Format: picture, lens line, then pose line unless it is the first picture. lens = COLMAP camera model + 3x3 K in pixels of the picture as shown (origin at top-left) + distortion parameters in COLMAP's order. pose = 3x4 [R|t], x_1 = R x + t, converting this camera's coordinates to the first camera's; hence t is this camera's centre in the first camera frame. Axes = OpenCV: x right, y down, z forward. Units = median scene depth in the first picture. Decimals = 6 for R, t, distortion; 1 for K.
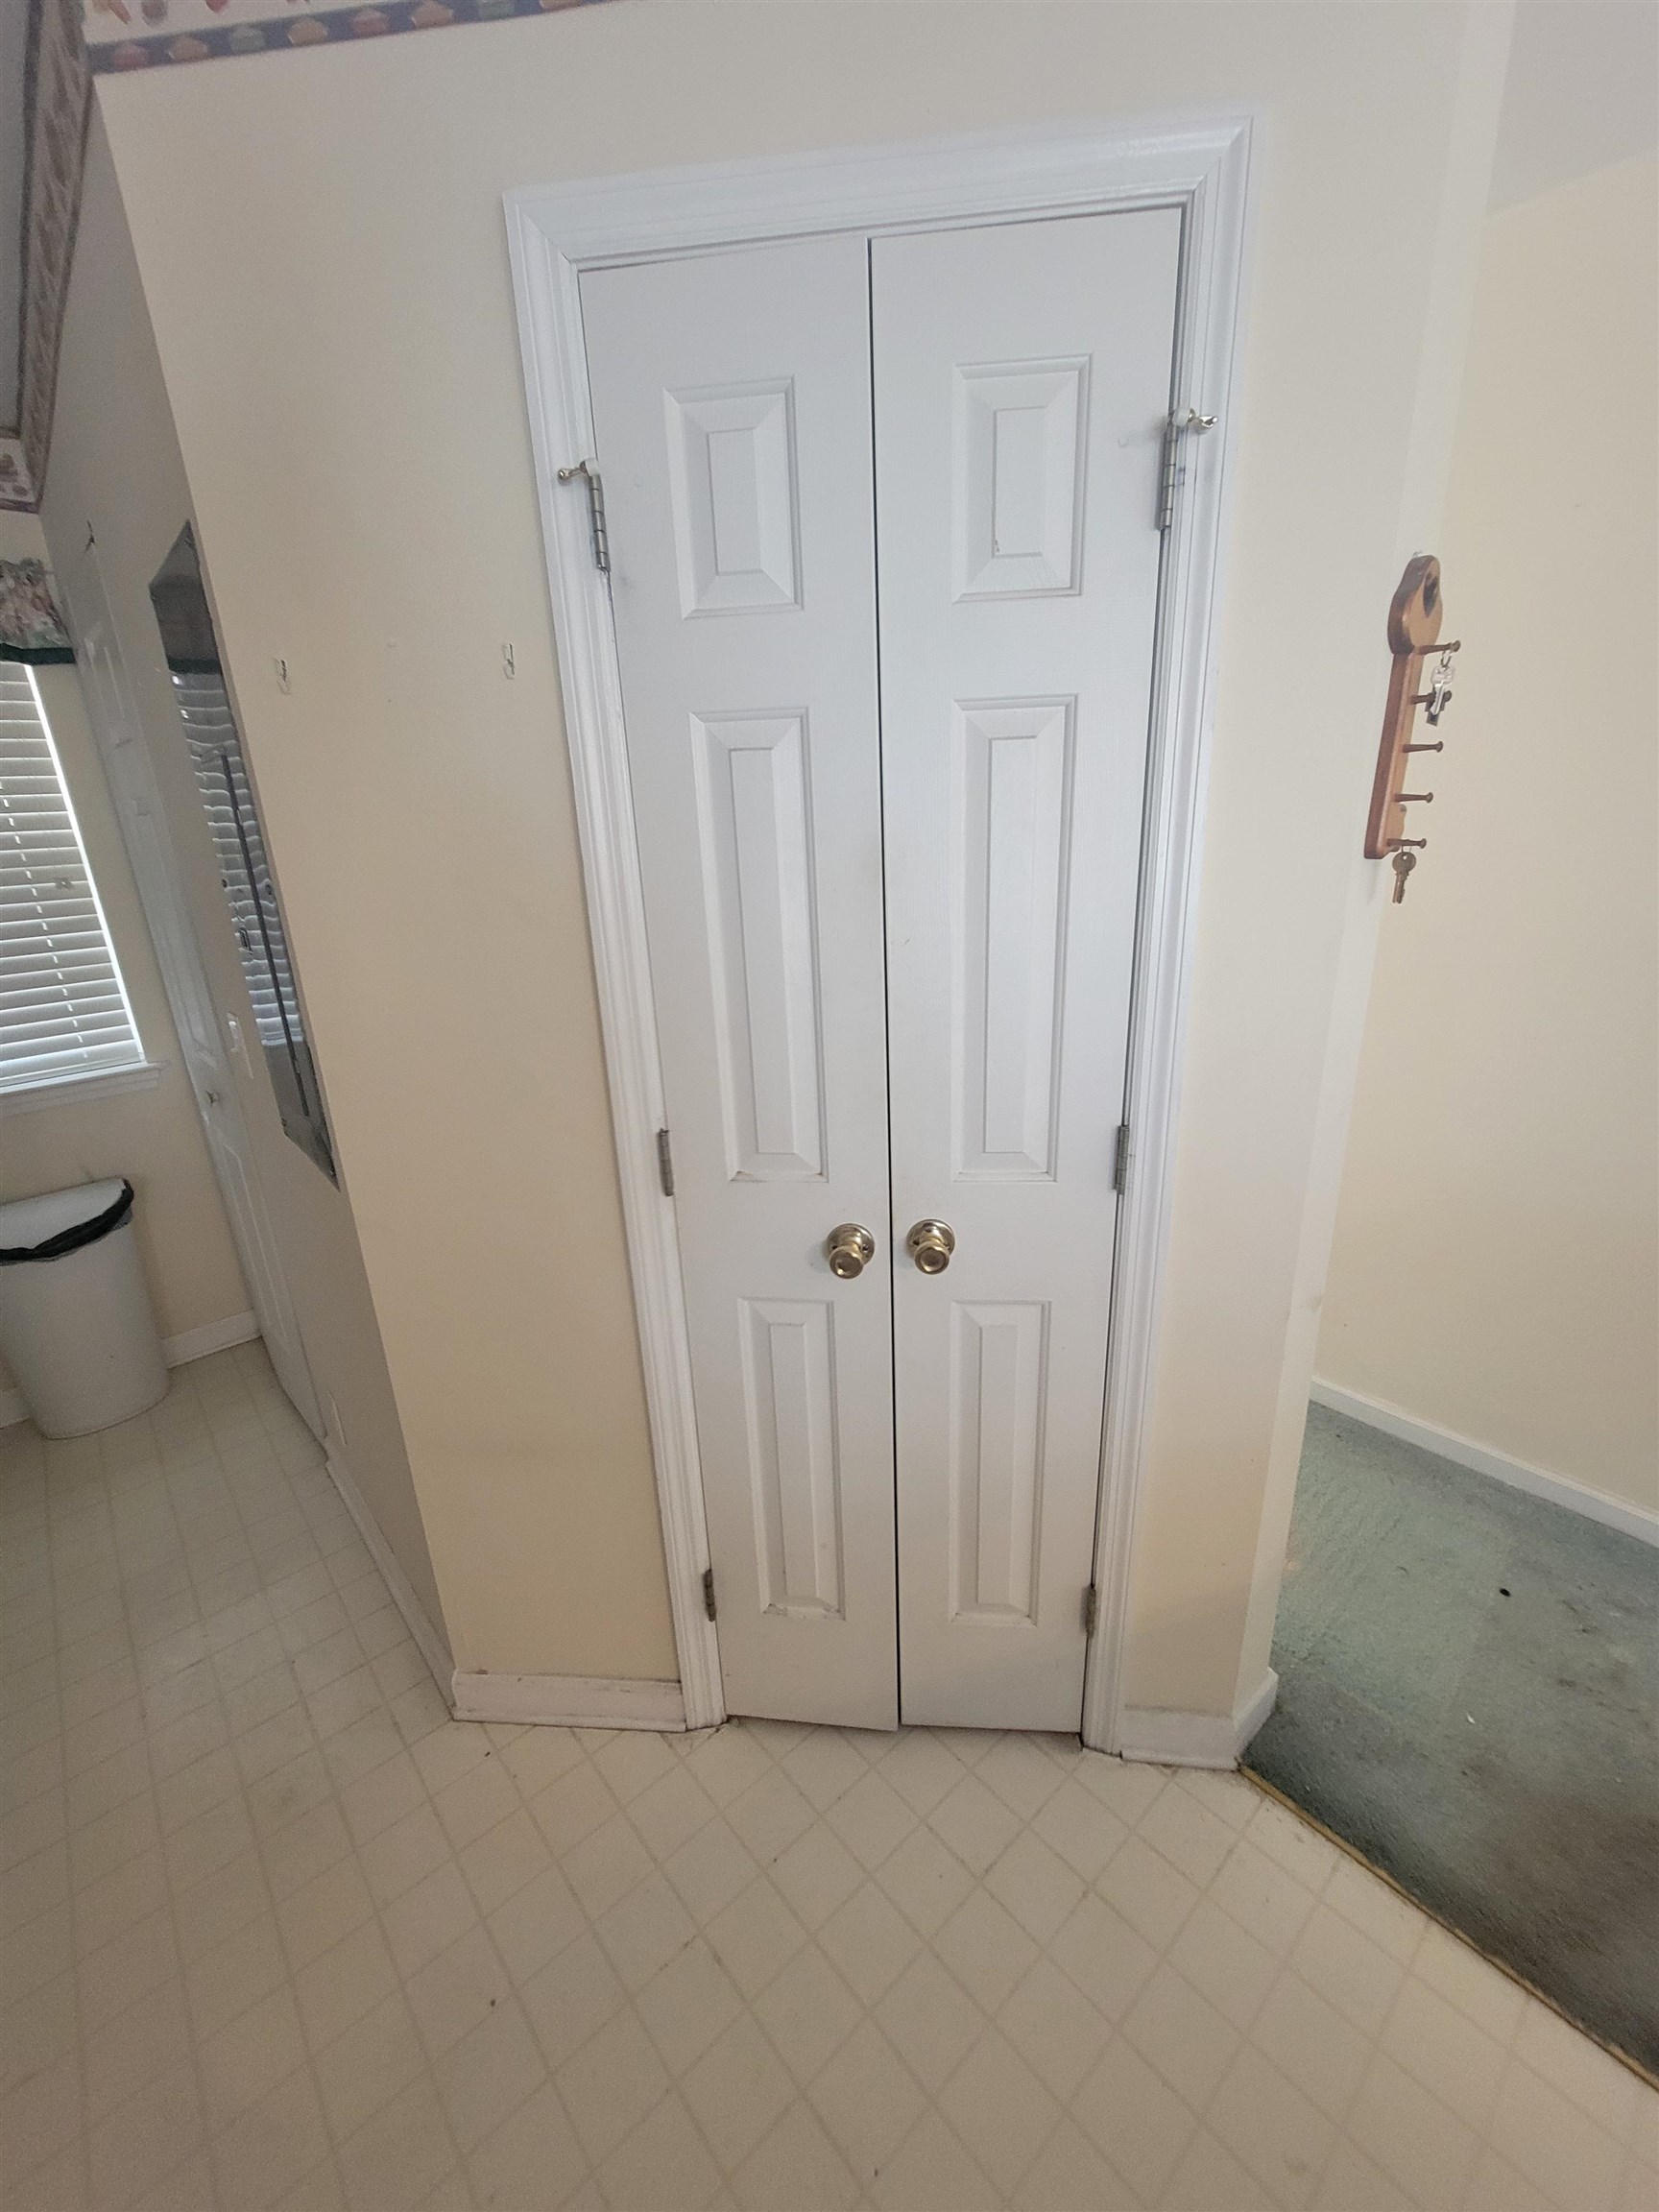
lens RADIAL K [[901.3, 0, 830.1], [0, 901.3, 1094.8], [0, 0, 1]] dist [-0.001604, 0.000832]
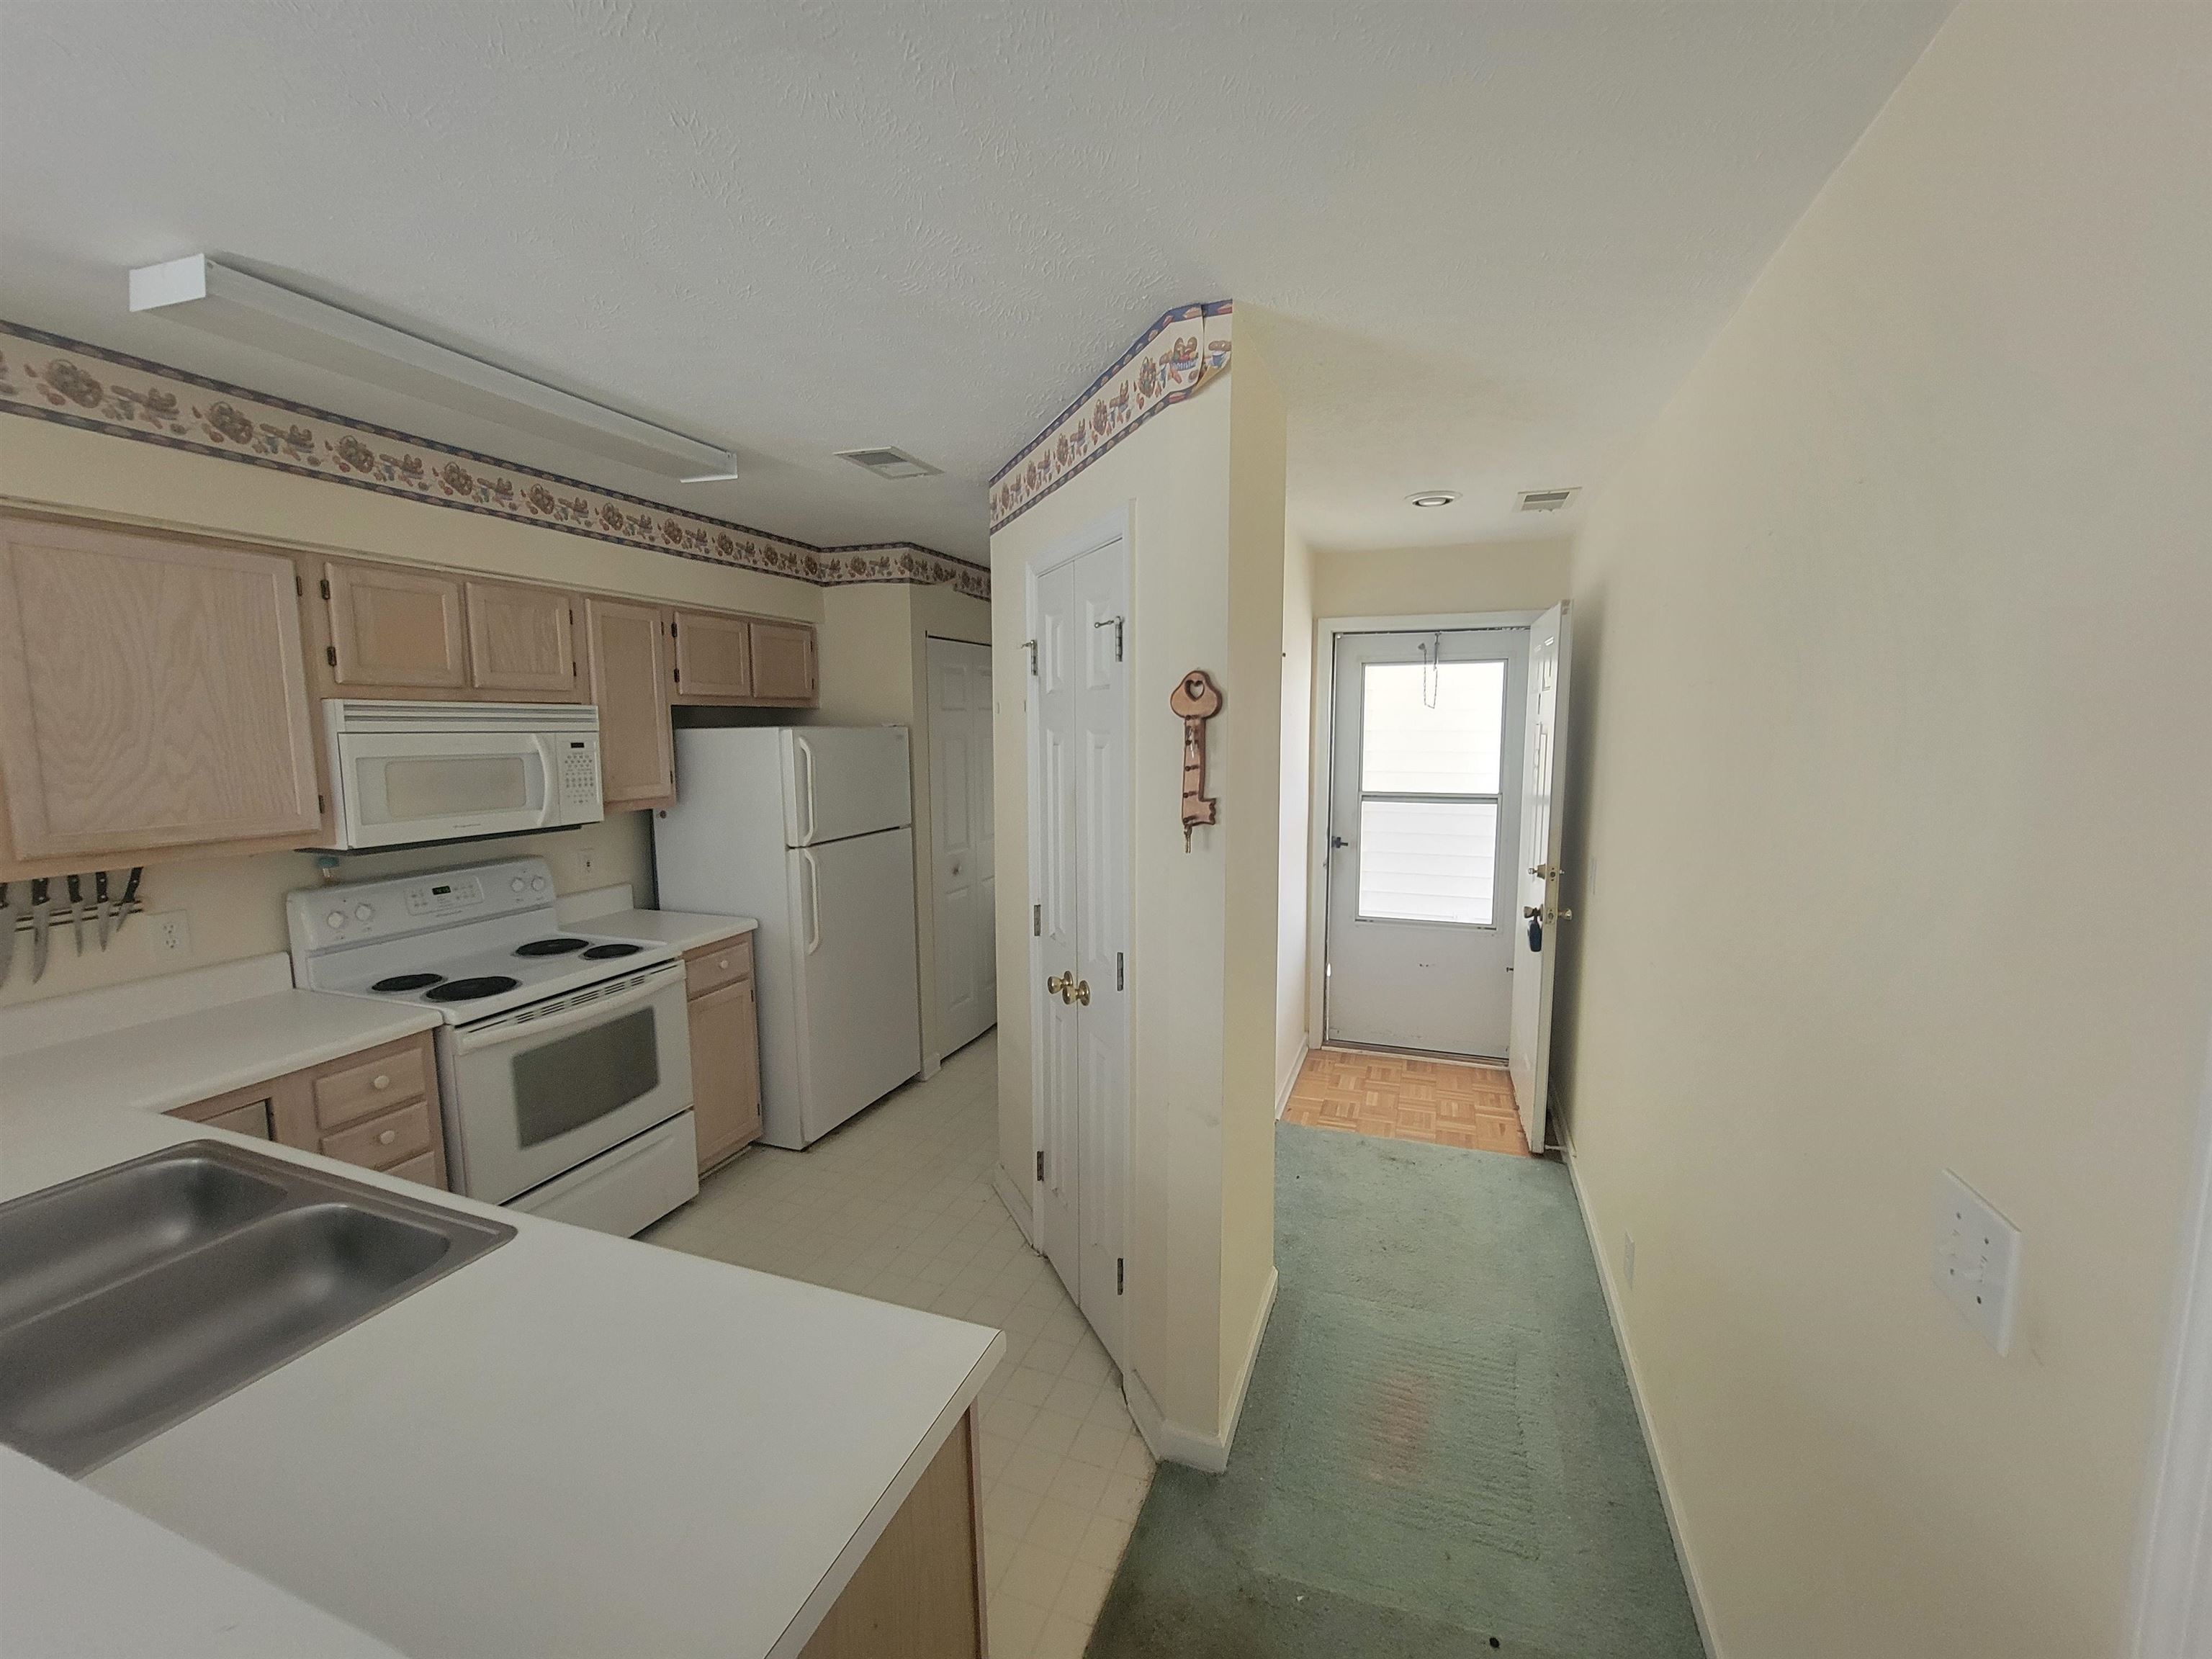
lens RADIAL K [[901.3, 0, 1106.7], [0, 901.3, 833.0], [0, 0, 1]] dist [-0.001604, 0.000832]
pose [[0.474536, 0.138242, -0.869313, 1.746582], [-0.297536, 0.954652, -0.010604, -0.149670], [0.828425, 0.263684, 0.494149, 0.009719]]
